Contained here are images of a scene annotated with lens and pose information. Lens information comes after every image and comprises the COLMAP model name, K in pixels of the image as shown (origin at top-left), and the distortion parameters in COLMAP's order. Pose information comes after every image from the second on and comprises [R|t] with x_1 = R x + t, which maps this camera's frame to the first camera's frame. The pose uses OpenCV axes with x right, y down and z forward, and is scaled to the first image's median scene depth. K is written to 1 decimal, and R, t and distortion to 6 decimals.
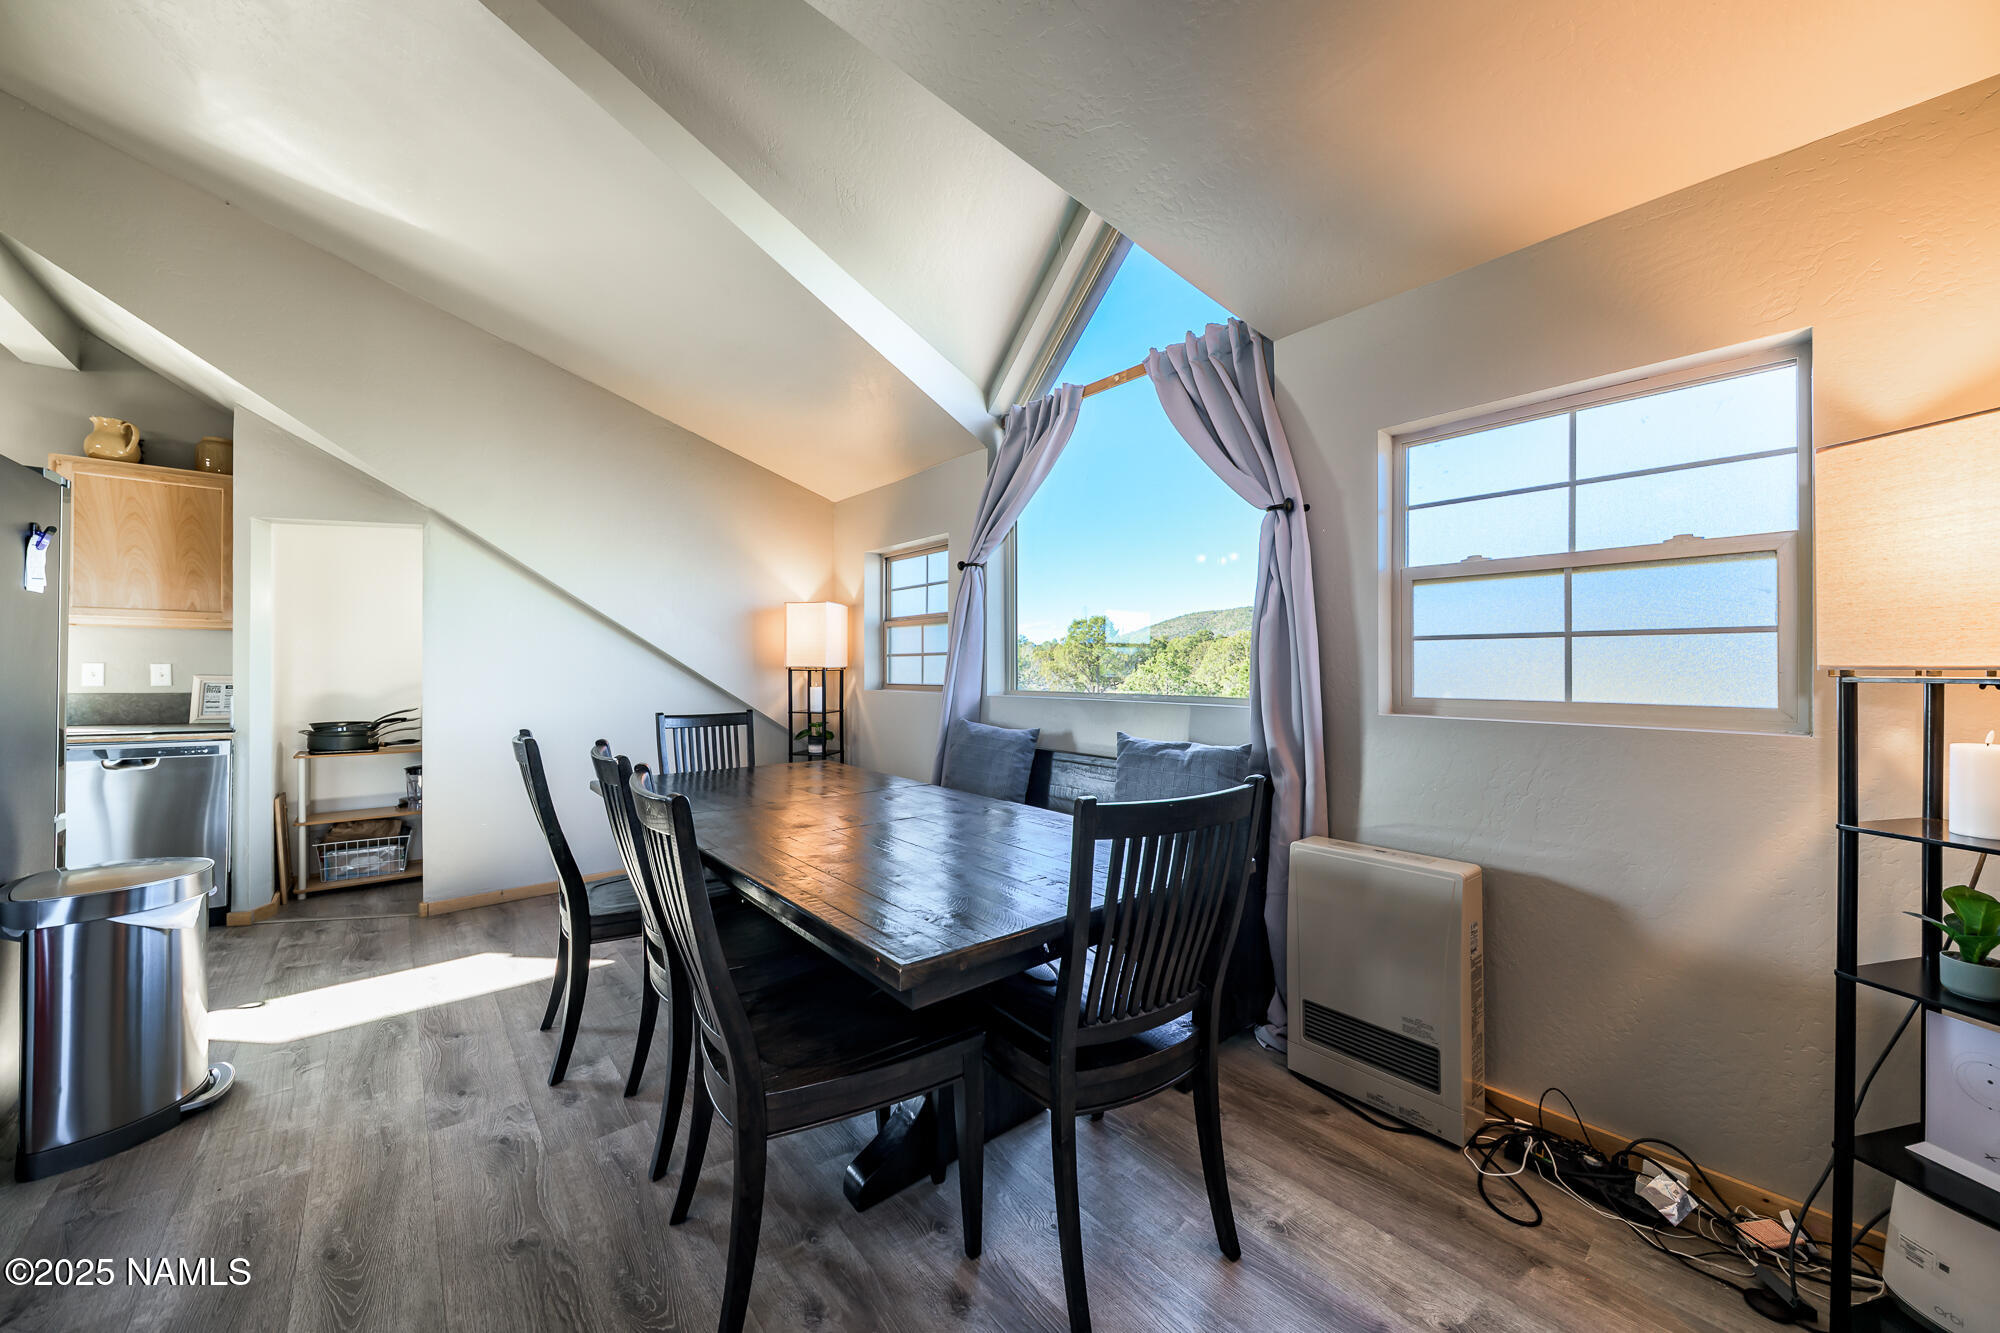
lens RADIAL K [[700.8, 0, 1000.0], [0, 700.8, 666.5], [0, 0, 1]] dist [0.041149, 0.000018]
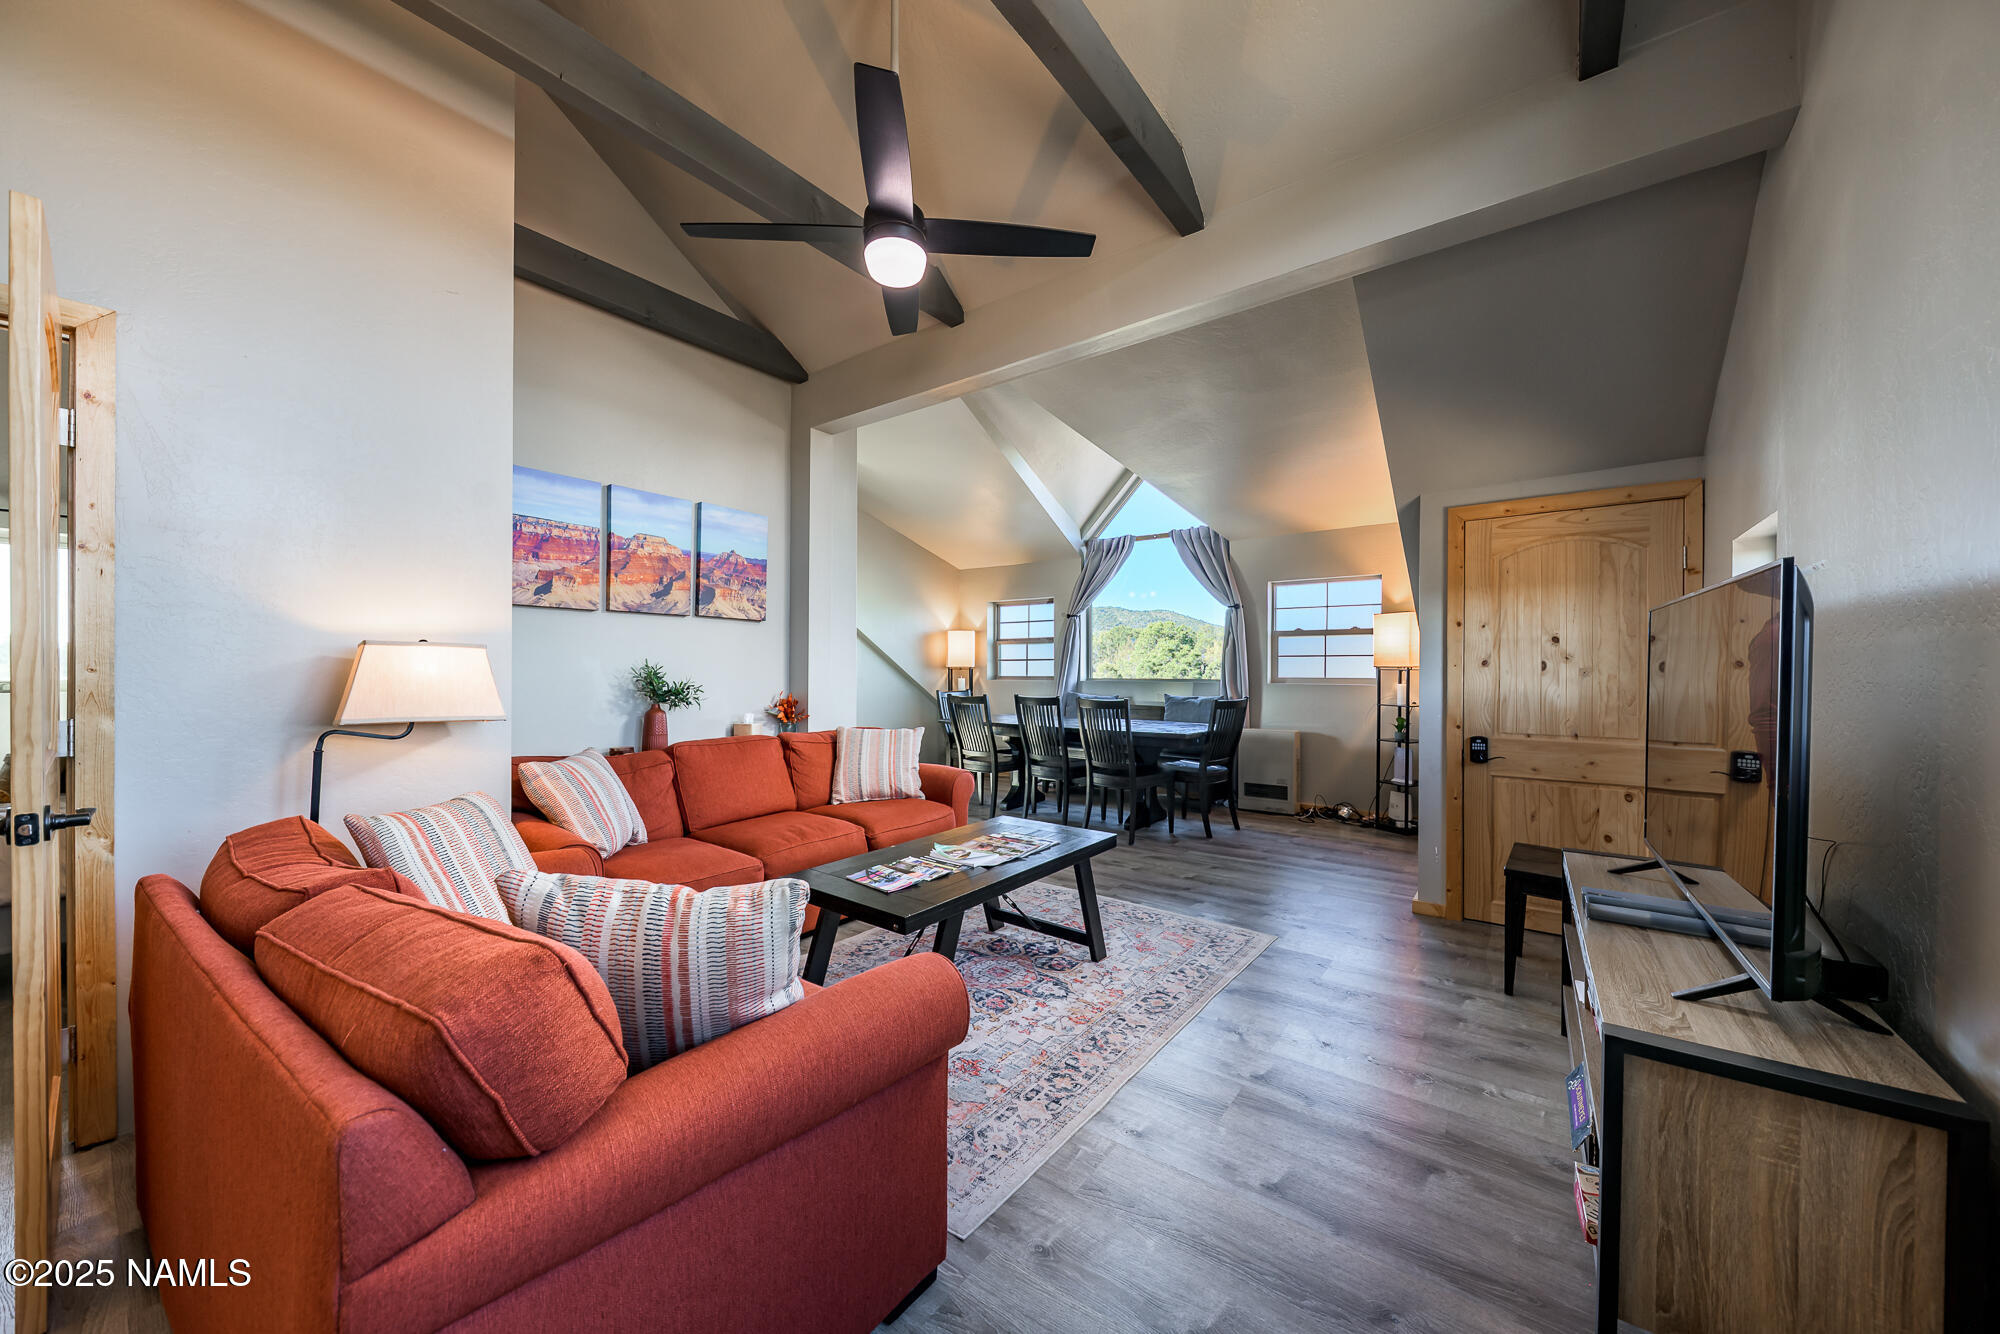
lens RADIAL K [[694.5, 0, 1000.0], [0, 694.5, 667.0], [0, 0, 1]] dist [-0.000036, -0.000002]
pose [[0.982172, 0.003969, 0.187941, -0.616877], [-0.003166, 0.999985, -0.004572, 0.011375], [-0.187956, 0.003896, 0.982170, -0.901281]]
